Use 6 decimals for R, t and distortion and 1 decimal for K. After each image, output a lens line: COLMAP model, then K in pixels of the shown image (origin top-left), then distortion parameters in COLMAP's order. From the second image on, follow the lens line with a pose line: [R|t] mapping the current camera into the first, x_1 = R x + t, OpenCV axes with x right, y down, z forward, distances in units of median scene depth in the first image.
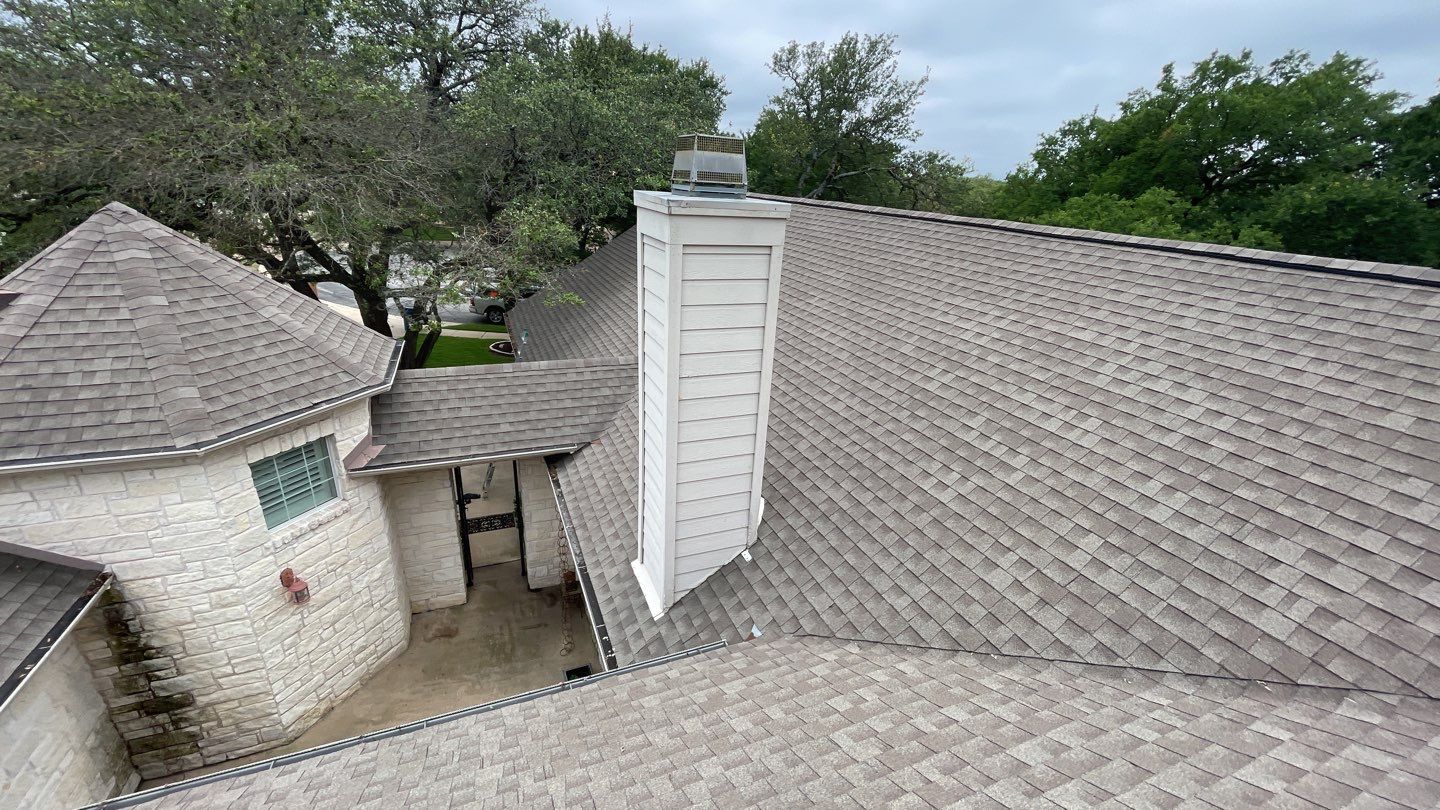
lens RADIAL K [[584.3, 0, 724.4], [0, 584.3, 409.9], [0, 0, 1]] dist [-0.004204, 0.000365]
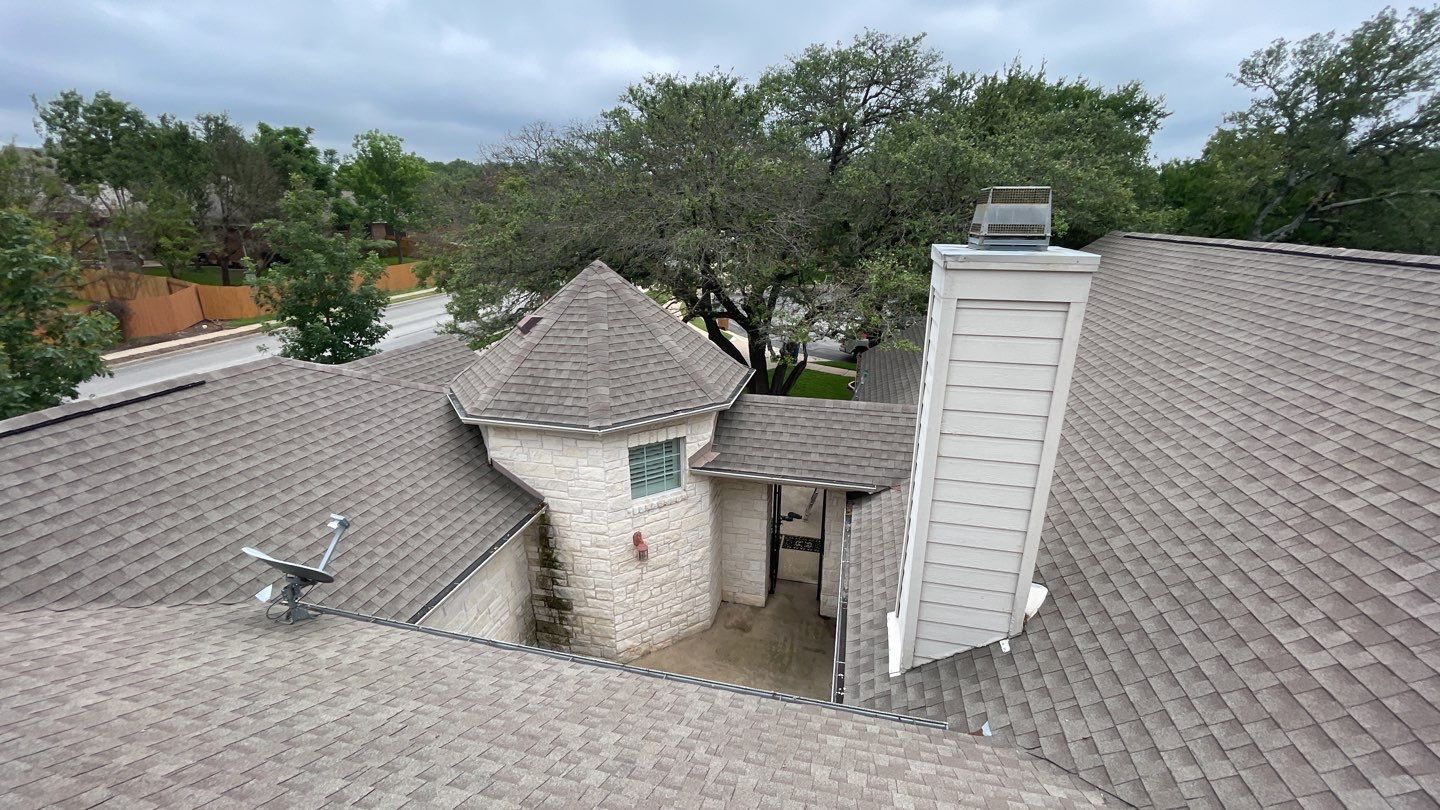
lens RADIAL K [[584.3, 0, 714.1], [0, 584.3, 409.9], [0, 0, 1]] dist [-0.004204, 0.000365]
pose [[0.803370, 0.134172, -0.580167, 0.114157], [-0.175925, 0.984274, -0.015979, -0.006958], [0.568900, 0.114903, 0.814341, -0.005515]]
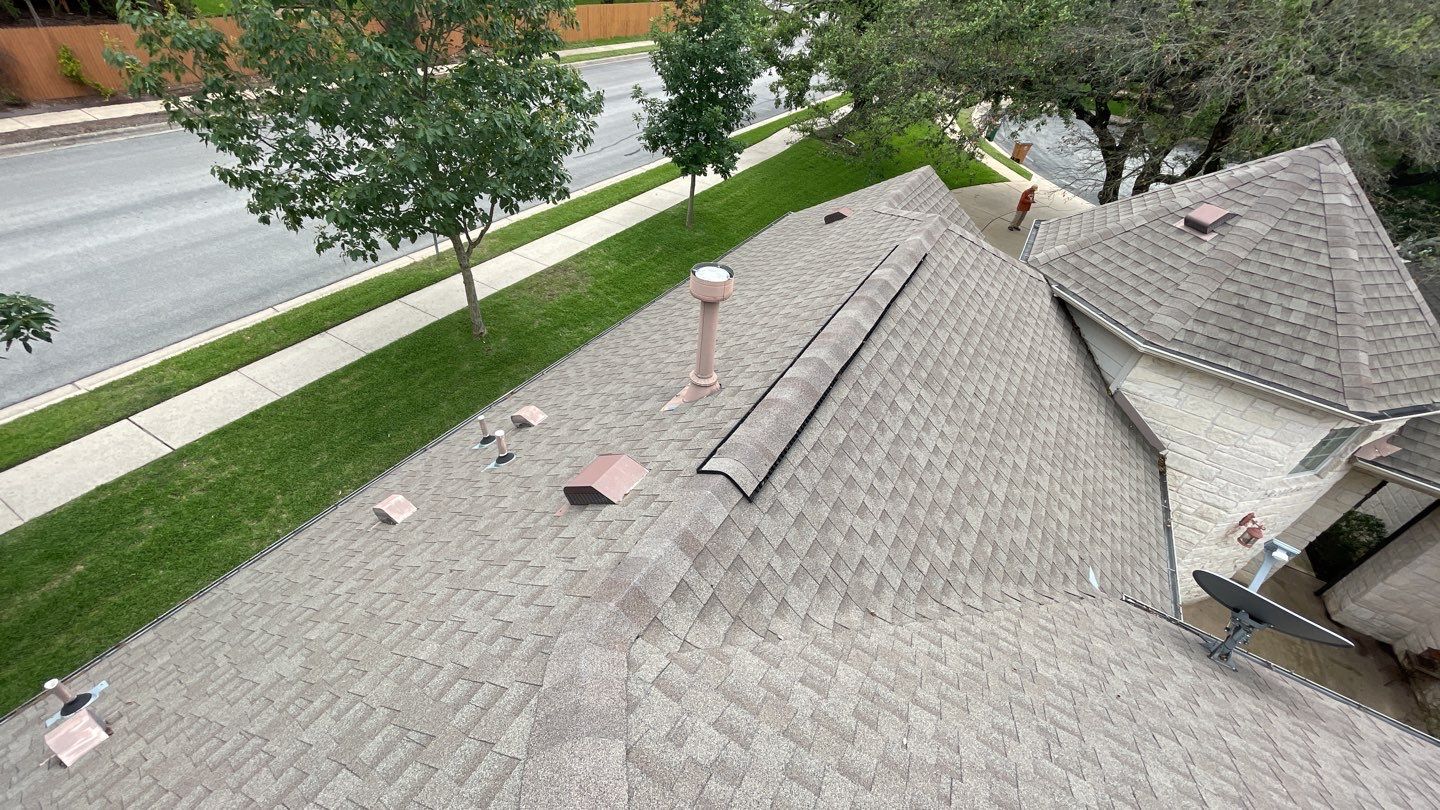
lens RADIAL K [[584.3, 0, 726.1], [0, 584.3, 418.2], [0, 0, 1]] dist [-0.004204, 0.000365]
pose [[0.612392, 0.513429, -0.601138, -0.804247], [-0.370365, 0.858118, 0.355616, 0.099803], [0.698431, 0.004865, 0.715661, -0.480860]]
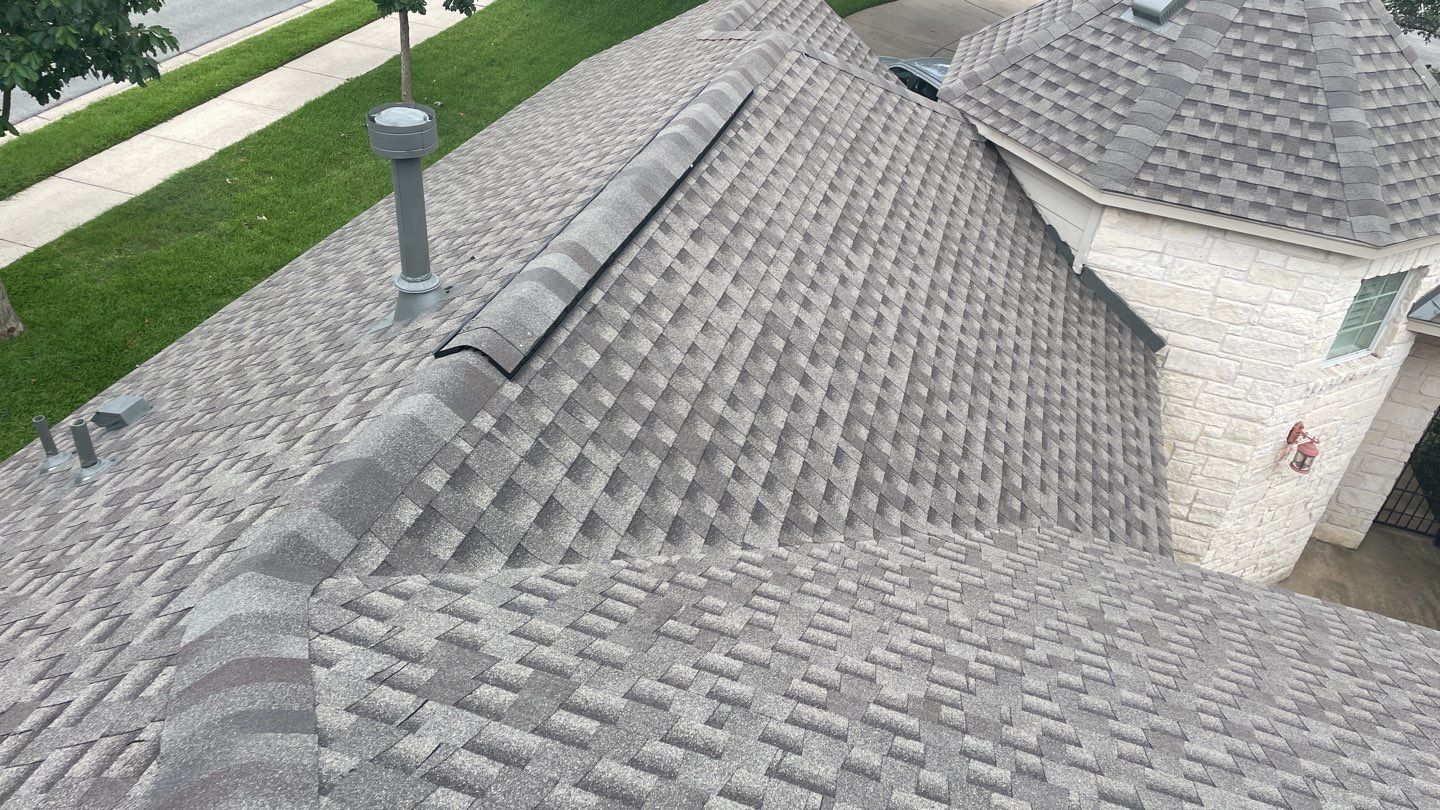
lens RADIAL K [[1086.0, 0, 753.5], [0, 1086.0, 383.4], [0, 0, 1]] dist [0.058806, -0.052734]
pose [[0.782253, 0.375680, -0.496935, -0.631077], [-0.298292, 0.926190, 0.230637, 0.115085], [0.546902, -0.032185, 0.836578, -0.556789]]
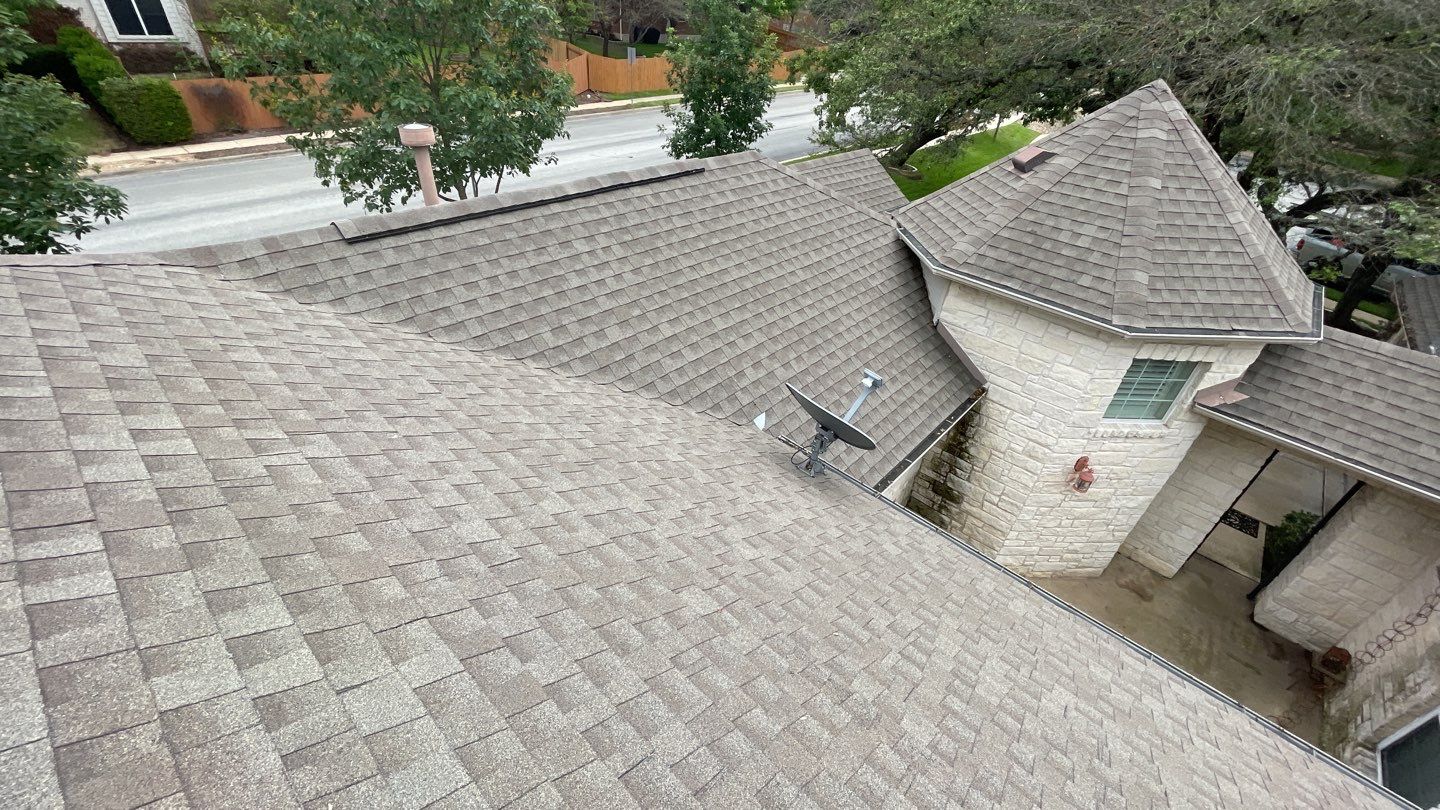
lens RADIAL K [[584.3, 0, 716.0], [0, 584.3, 411.2], [0, 0, 1]] dist [-0.004204, 0.000365]
pose [[0.419950, 0.505802, -0.753529, -0.279933], [-0.376641, 0.852547, 0.362361, 0.072128], [0.825702, 0.131637, 0.548533, -0.155813]]
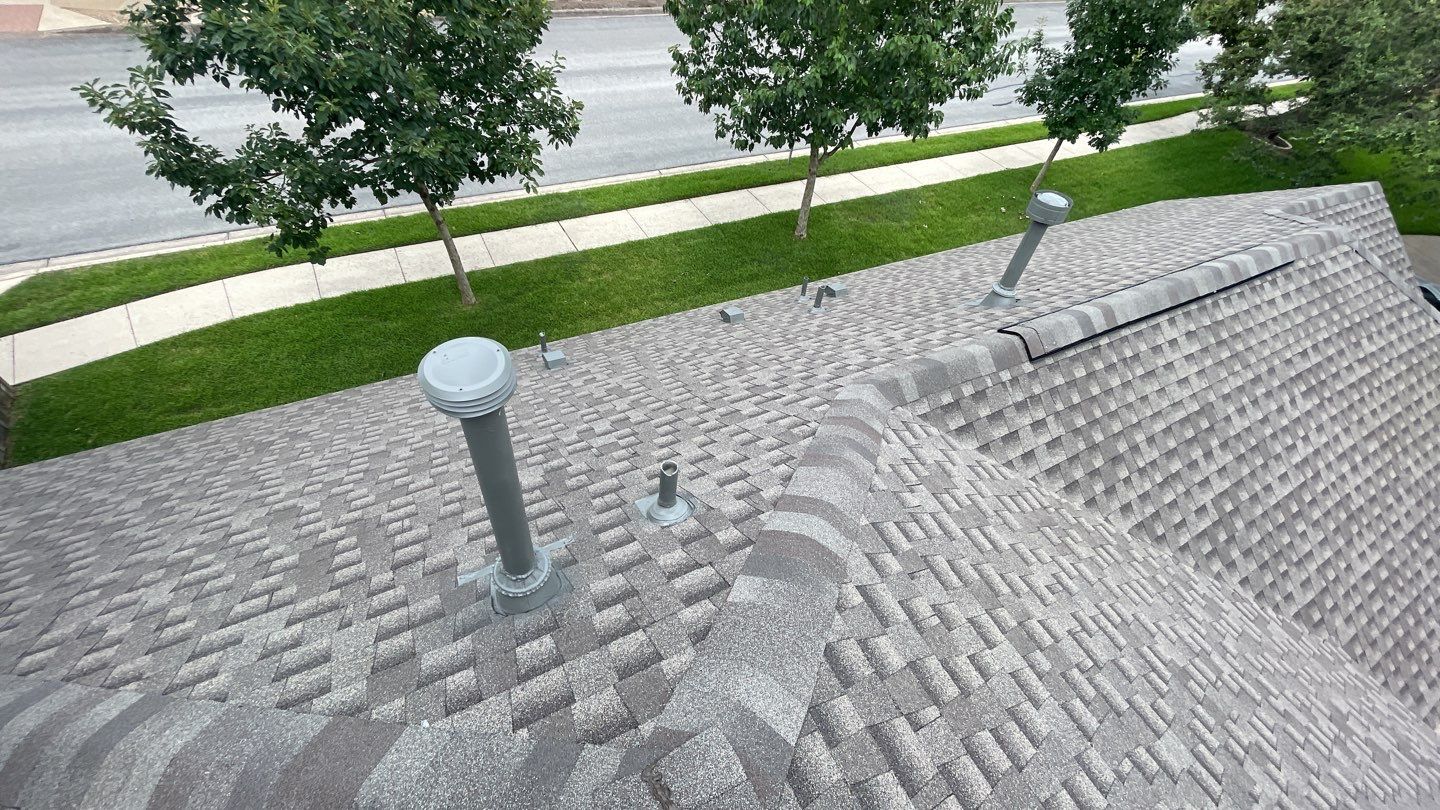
lens RADIAL K [[584.3, 0, 689.6], [0, 584.3, 415.2], [0, 0, 1]] dist [-0.004204, 0.000365]
pose [[0.083761, 0.706562, -0.702677, -0.628630], [-0.472660, 0.648953, 0.596199, 0.185356], [0.877255, 0.282189, 0.388320, -0.707719]]
